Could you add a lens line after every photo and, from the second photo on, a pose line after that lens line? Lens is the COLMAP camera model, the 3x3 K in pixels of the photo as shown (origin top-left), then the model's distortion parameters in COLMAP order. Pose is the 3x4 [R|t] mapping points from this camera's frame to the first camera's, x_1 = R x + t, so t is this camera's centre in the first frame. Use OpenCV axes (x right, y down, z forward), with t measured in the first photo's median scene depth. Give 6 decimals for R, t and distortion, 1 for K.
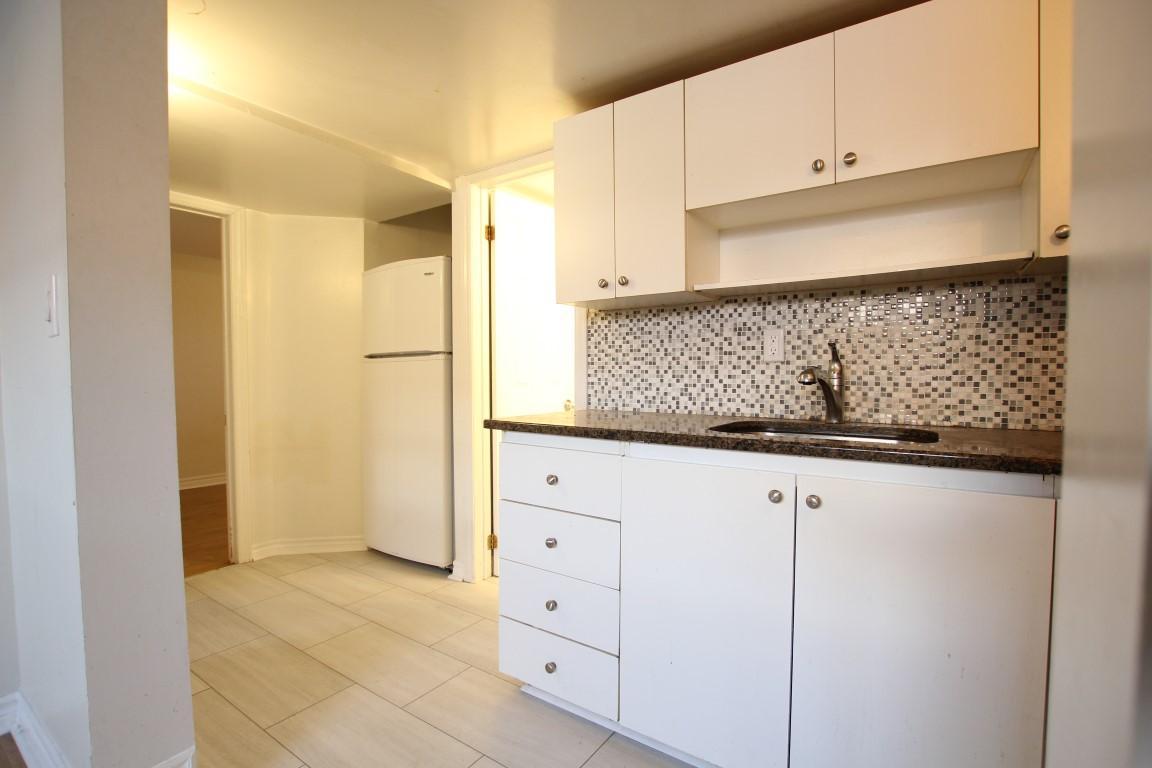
lens RADIAL K [[531.0, 0, 579.6], [0, 531.0, 392.0], [0, 0, 1]] dist [-0.028883, 0.000747]
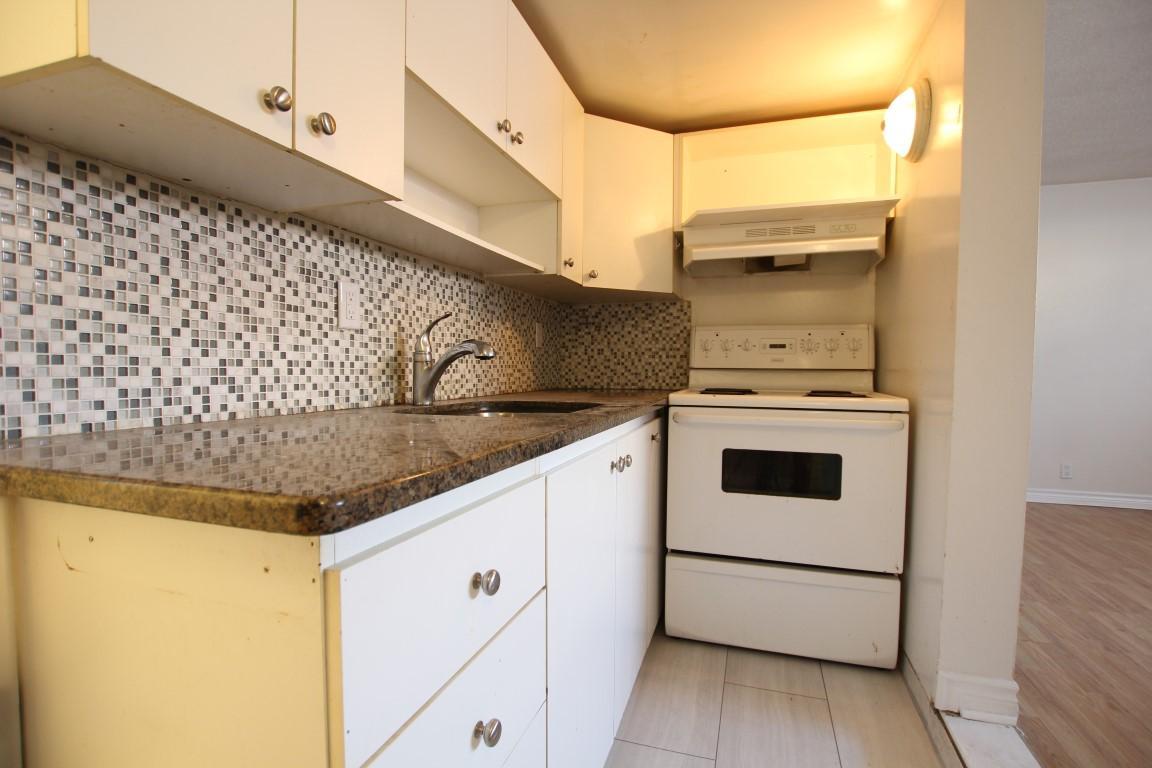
lens RADIAL K [[531.0, 0, 579.6], [0, 531.0, 392.0], [0, 0, 1]] dist [-0.028883, 0.000747]
pose [[-0.271191, -0.045561, 0.961447, -0.369131], [0.025910, 0.998172, 0.054610, -0.003292], [-0.962177, 0.039721, -0.269515, 0.832590]]
